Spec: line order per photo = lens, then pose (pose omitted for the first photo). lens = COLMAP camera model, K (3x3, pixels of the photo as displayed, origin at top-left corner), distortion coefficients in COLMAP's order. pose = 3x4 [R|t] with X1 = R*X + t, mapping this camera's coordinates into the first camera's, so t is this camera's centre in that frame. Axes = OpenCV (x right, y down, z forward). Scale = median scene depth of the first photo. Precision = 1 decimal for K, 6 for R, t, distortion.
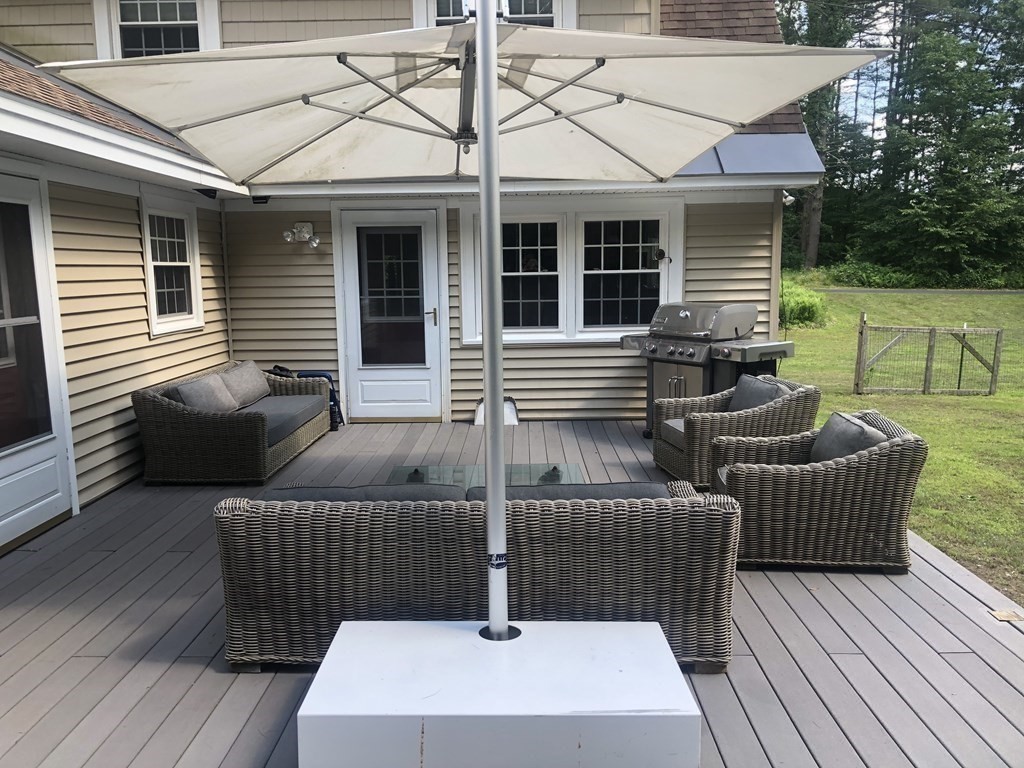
lens RADIAL K [[844.1, 0, 508.1], [0, 844.1, 387.9], [0, 0, 1]] dist [0.089367, -0.012500]
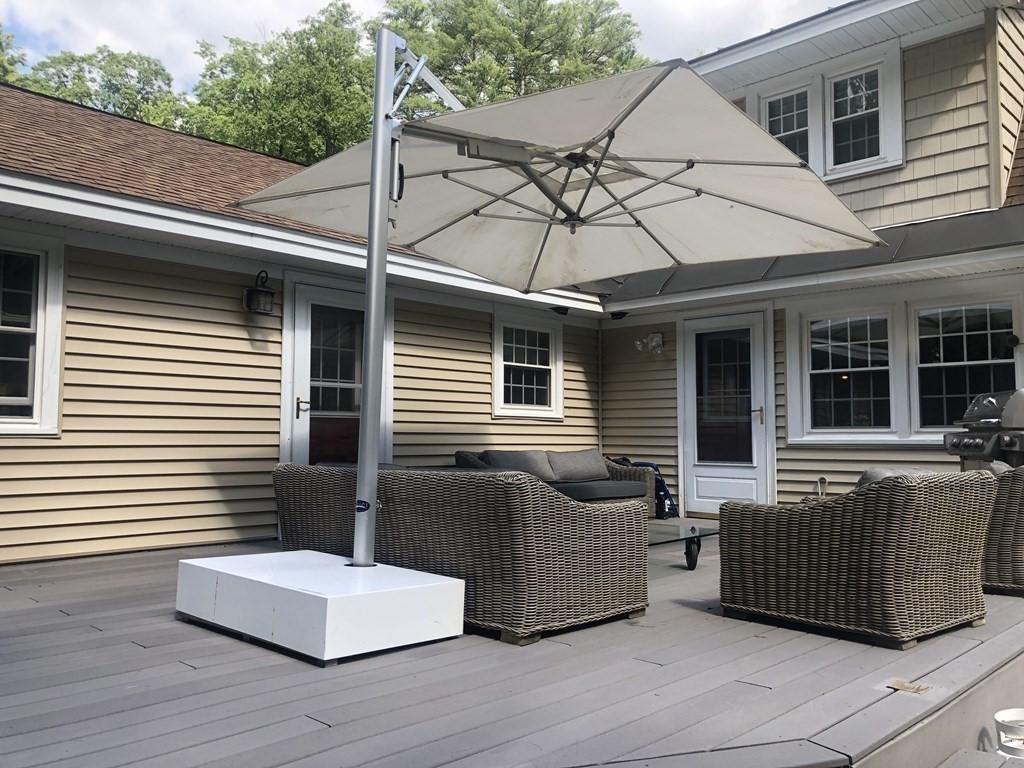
lens RADIAL K [[844.1, 0, 513.9], [0, 844.1, 381.1], [0, 0, 1]] dist [0.089367, -0.012500]
pose [[0.734914, -0.025092, -0.677696, 0.402425], [-0.115511, 0.980081, -0.161552, 0.076603], [0.668250, 0.197008, 0.717377, 0.072852]]
